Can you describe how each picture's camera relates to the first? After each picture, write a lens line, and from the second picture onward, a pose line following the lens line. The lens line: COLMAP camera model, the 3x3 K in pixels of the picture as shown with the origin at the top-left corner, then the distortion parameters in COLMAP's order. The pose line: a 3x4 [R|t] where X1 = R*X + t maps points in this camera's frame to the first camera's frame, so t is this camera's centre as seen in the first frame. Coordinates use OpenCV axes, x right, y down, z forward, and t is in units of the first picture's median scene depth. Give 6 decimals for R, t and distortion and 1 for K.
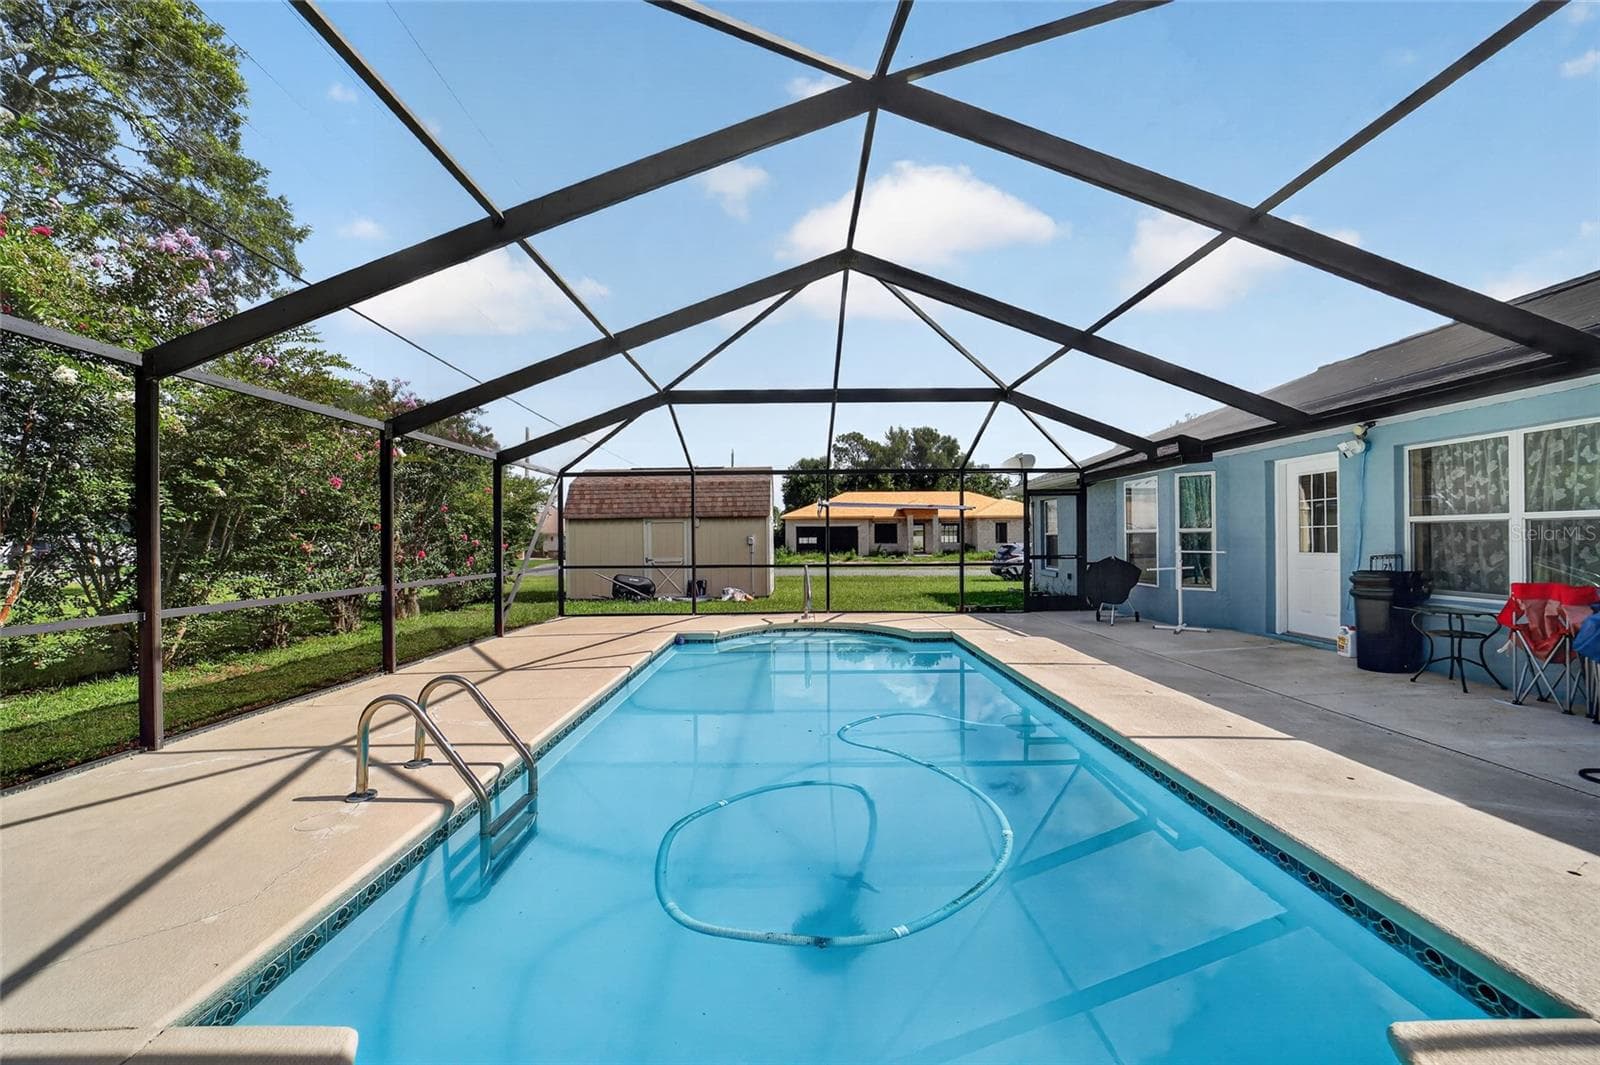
lens RADIAL K [[623.7, 0, 793.4], [0, 623.7, 535.6], [0, 0, 1]] dist [-0.034014, 0.004038]
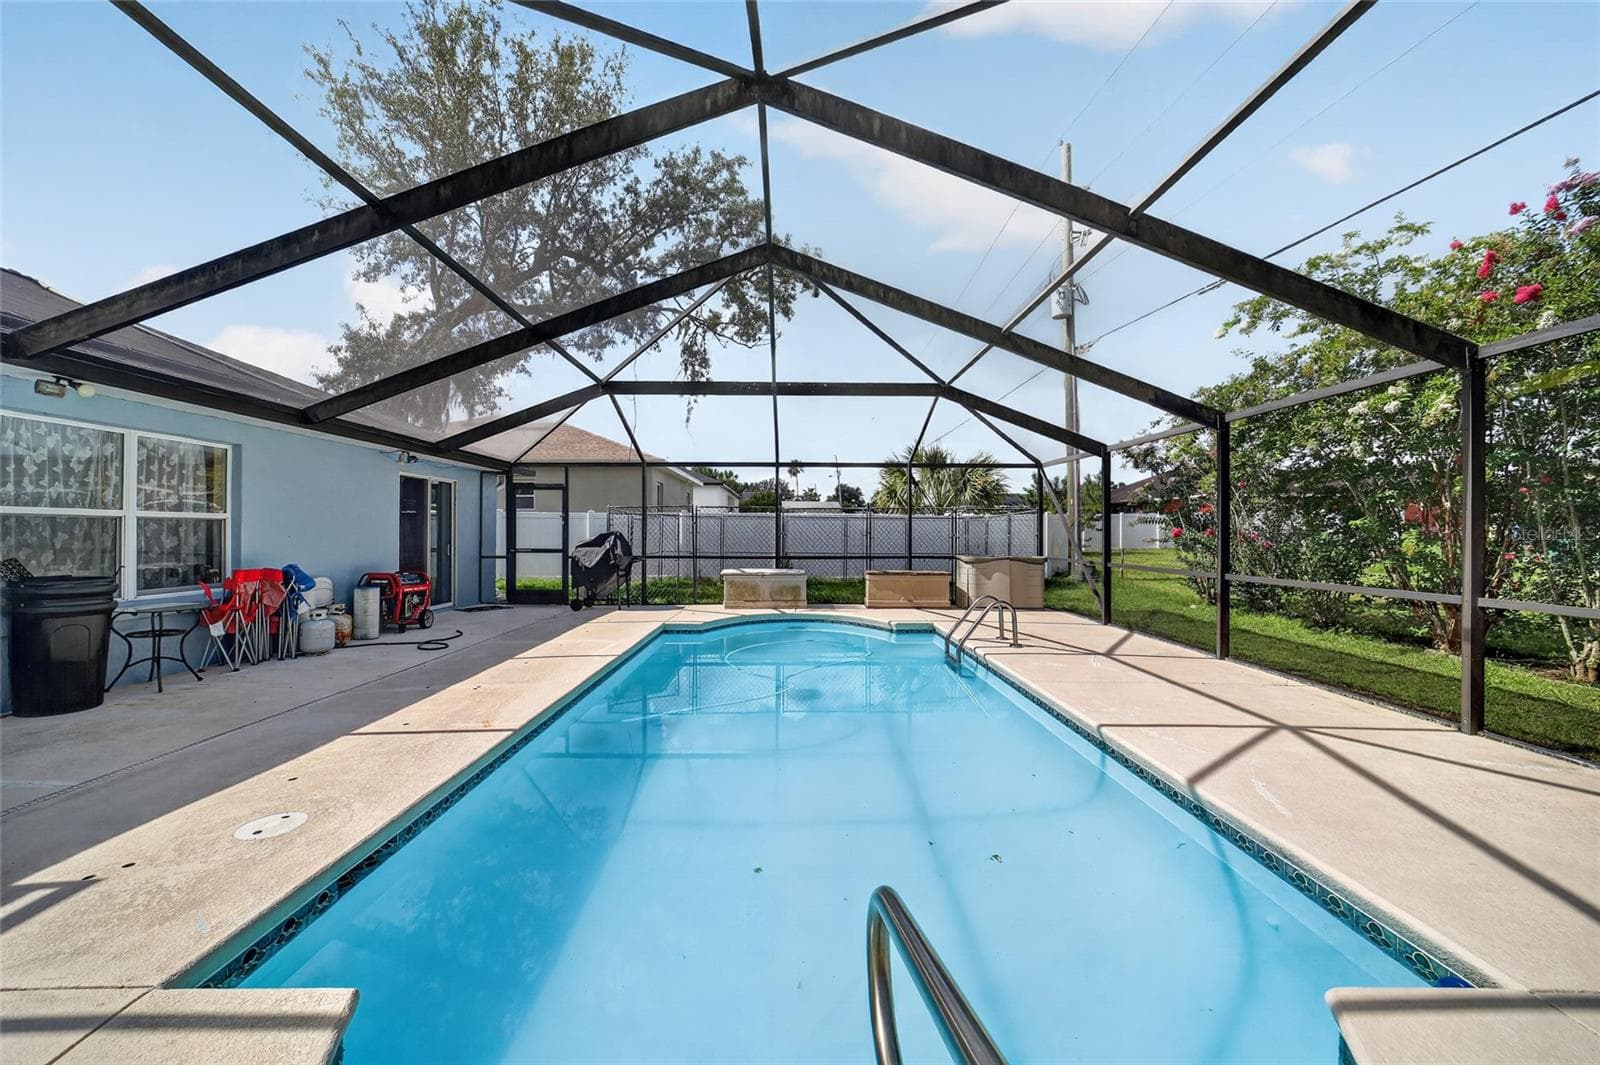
lens RADIAL K [[623.7, 0, 798.2], [0, 623.7, 537.7], [0, 0, 1]] dist [-0.034014, 0.004038]
pose [[-0.999739, 0.009075, -0.020956, 0.041711], [0.008990, 0.999951, 0.004135, 0.008636], [0.020993, 0.003946, -0.999772, 1.197804]]
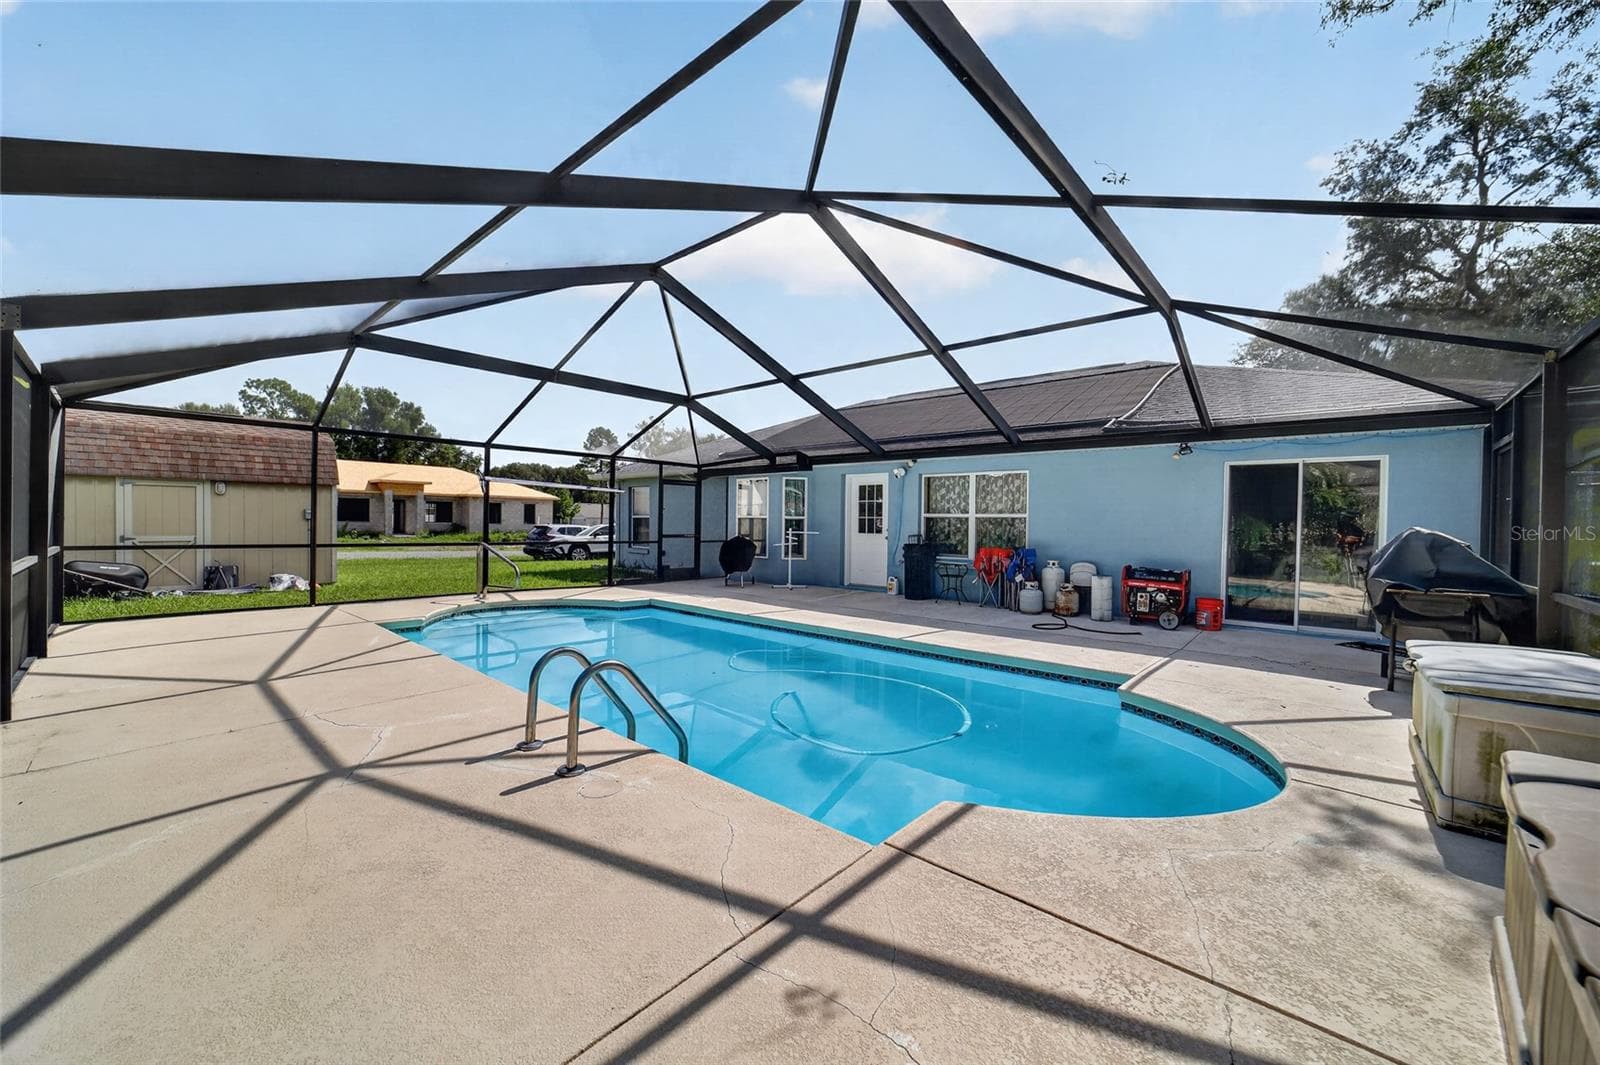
lens RADIAL K [[623.7, 0, 795.2], [0, 623.7, 525.4], [0, 0, 1]] dist [-0.034014, 0.004038]
pose [[0.665109, 0.018273, 0.746523, -0.431035], [-0.027015, 0.999635, -0.000401, 0.010225], [-0.746257, -0.019901, 0.665360, 0.031578]]
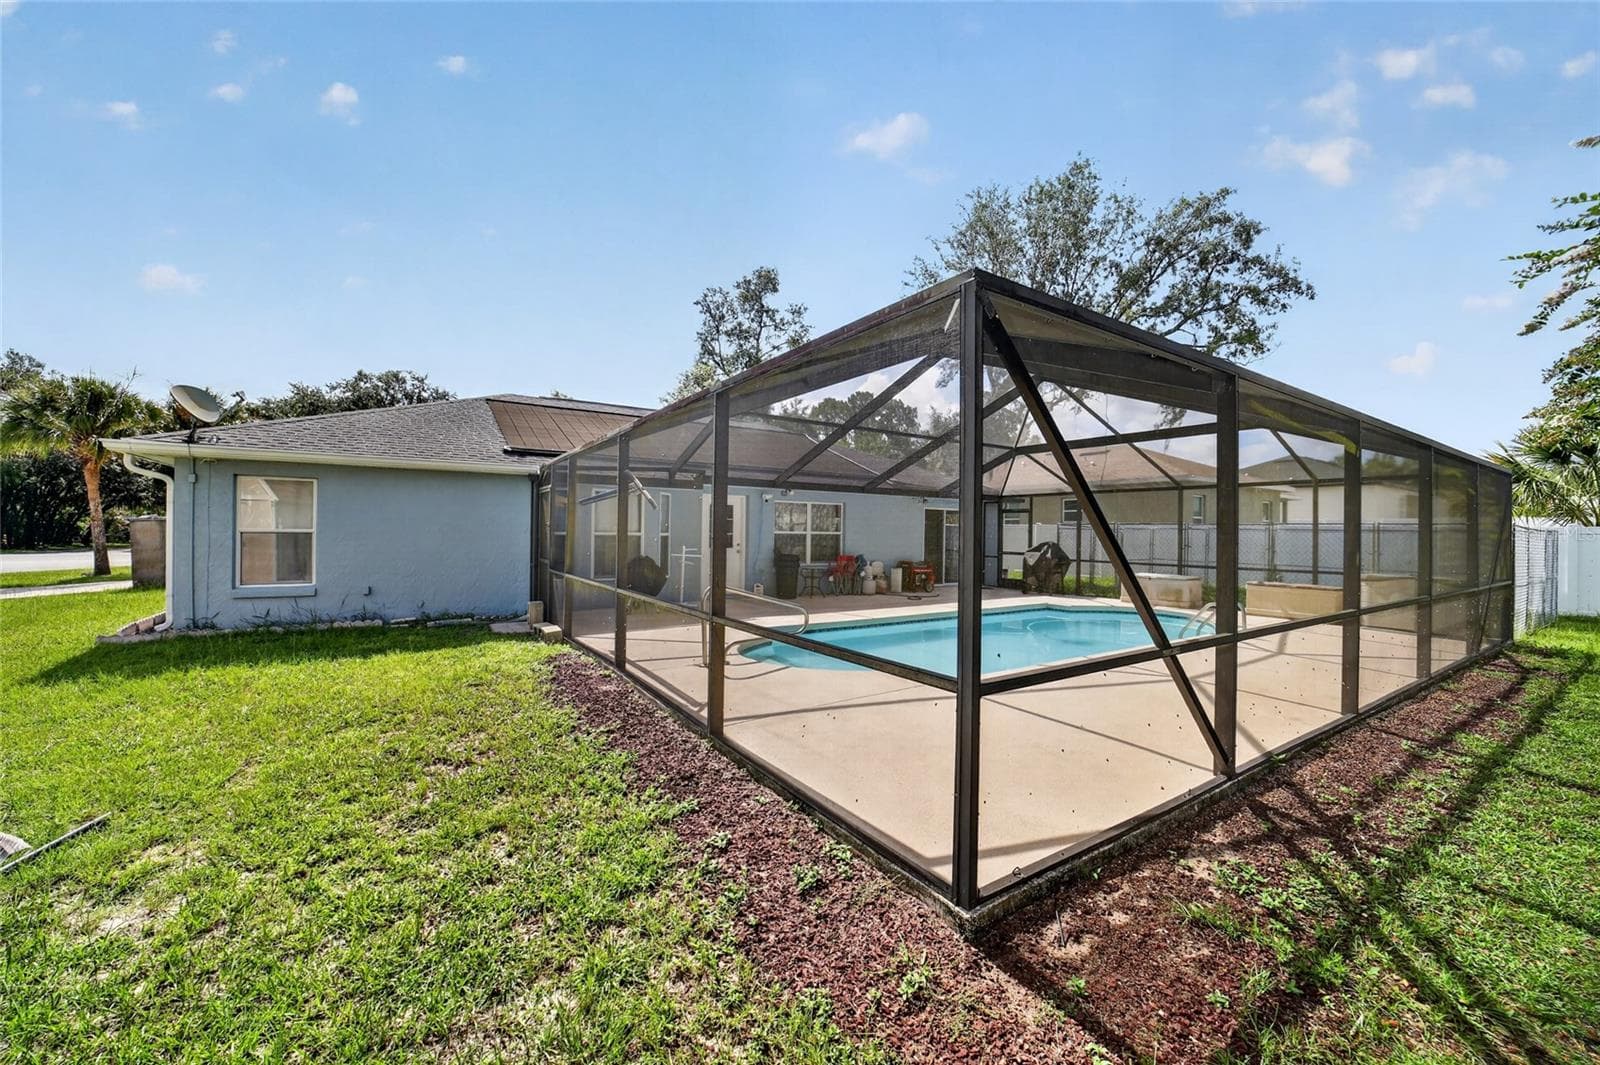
lens RADIAL K [[623.7, 0, 801.4], [0, 623.7, 525.5], [0, 0, 1]] dist [-0.034014, 0.004038]
pose [[-0.556438, 0.012076, 0.830802, -0.693432], [-0.010745, 0.999706, -0.021727, -0.001342], [-0.830820, -0.021017, -0.556144, 1.535026]]
